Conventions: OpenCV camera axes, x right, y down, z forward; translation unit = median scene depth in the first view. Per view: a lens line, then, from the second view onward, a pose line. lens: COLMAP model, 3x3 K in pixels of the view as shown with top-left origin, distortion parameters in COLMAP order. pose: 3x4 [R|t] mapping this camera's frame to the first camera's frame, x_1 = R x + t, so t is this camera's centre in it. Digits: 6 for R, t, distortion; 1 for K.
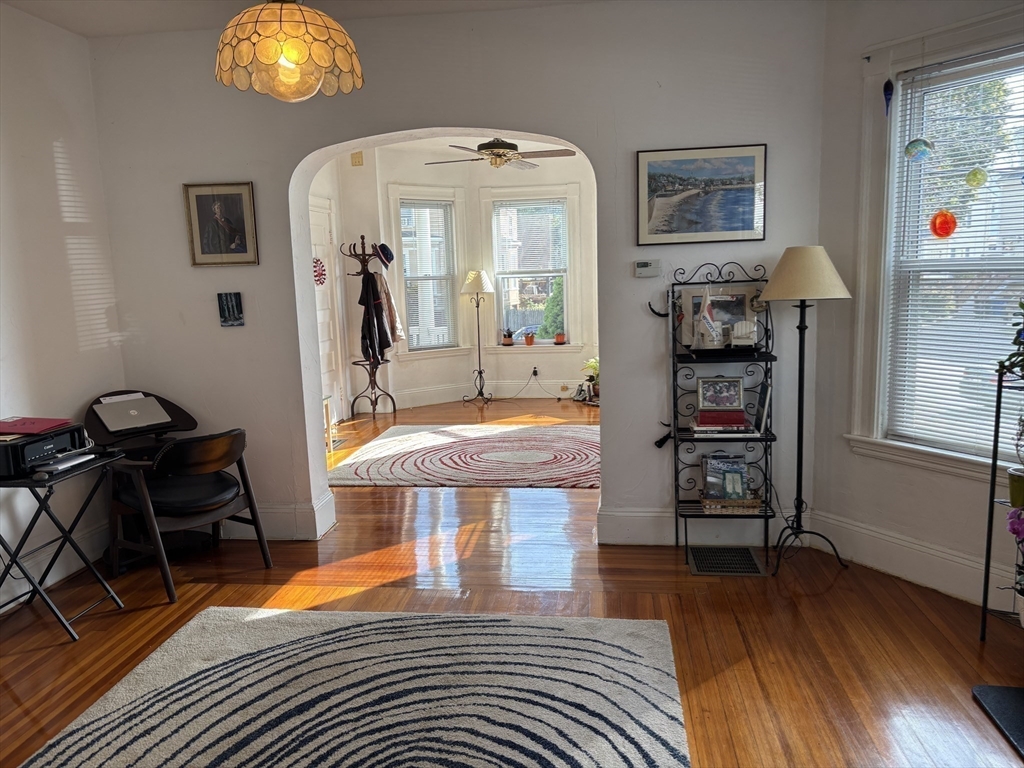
lens RADIAL K [[771.9, 0, 512.0], [0, 771.9, 384.0], [0, 0, 1]] dist [0.005152, -0.039254]
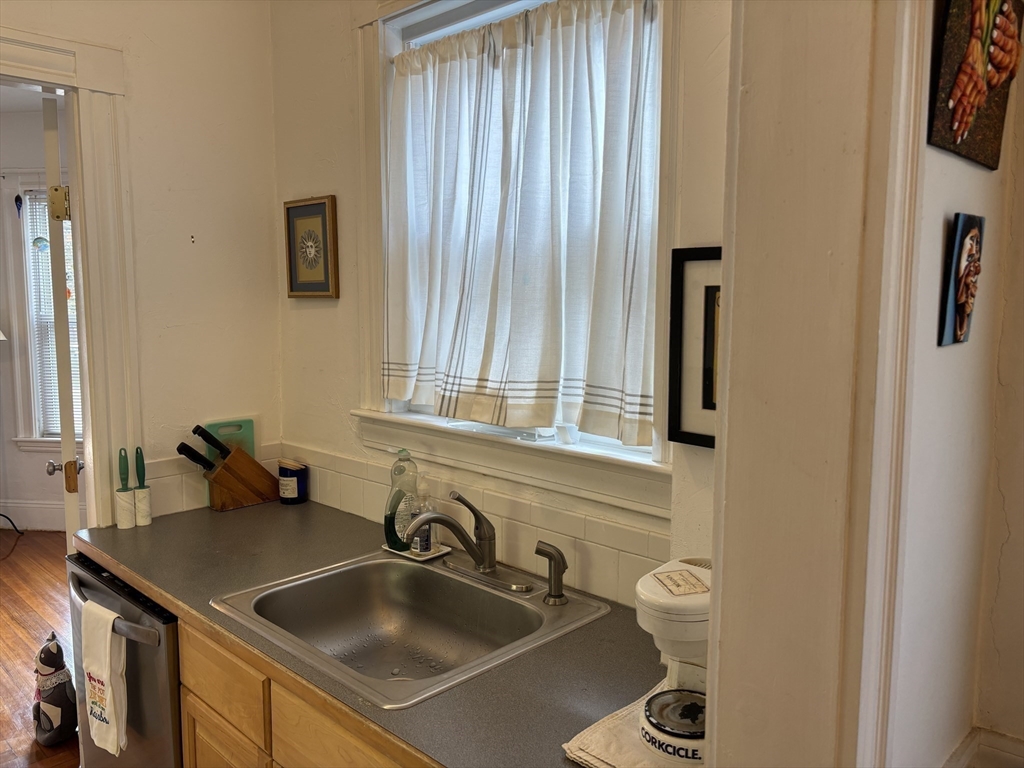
lens RADIAL K [[771.9, 0, 512.0], [0, 771.9, 384.0], [0, 0, 1]] dist [0.005152, -0.039254]
pose [[0.596644, -0.047970, 0.801071, -0.148528], [0.098091, 0.995086, -0.013471, 0.085116], [-0.796489, 0.086615, 0.598418, -0.613943]]
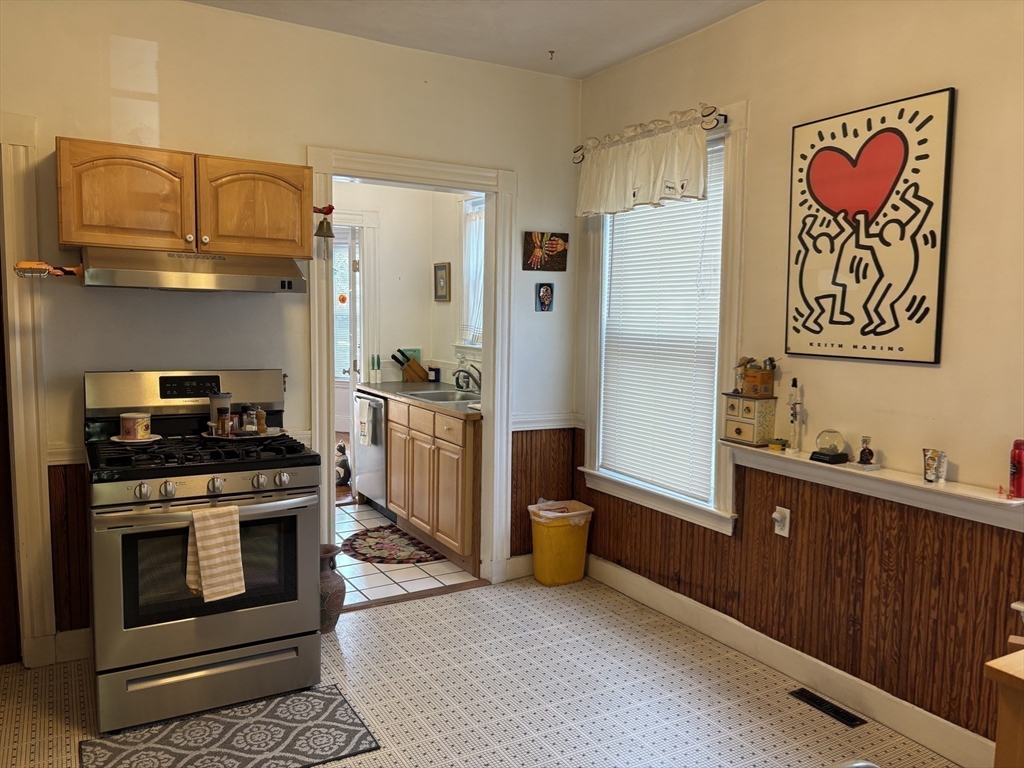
lens RADIAL K [[771.9, 0, 512.0], [0, 771.9, 384.0], [0, 0, 1]] dist [0.005152, -0.039254]
pose [[0.794248, -0.015885, 0.607386, -1.389051], [0.053996, 0.997548, -0.044518, 0.513561], [-0.605190, 0.068154, 0.793158, -2.936148]]
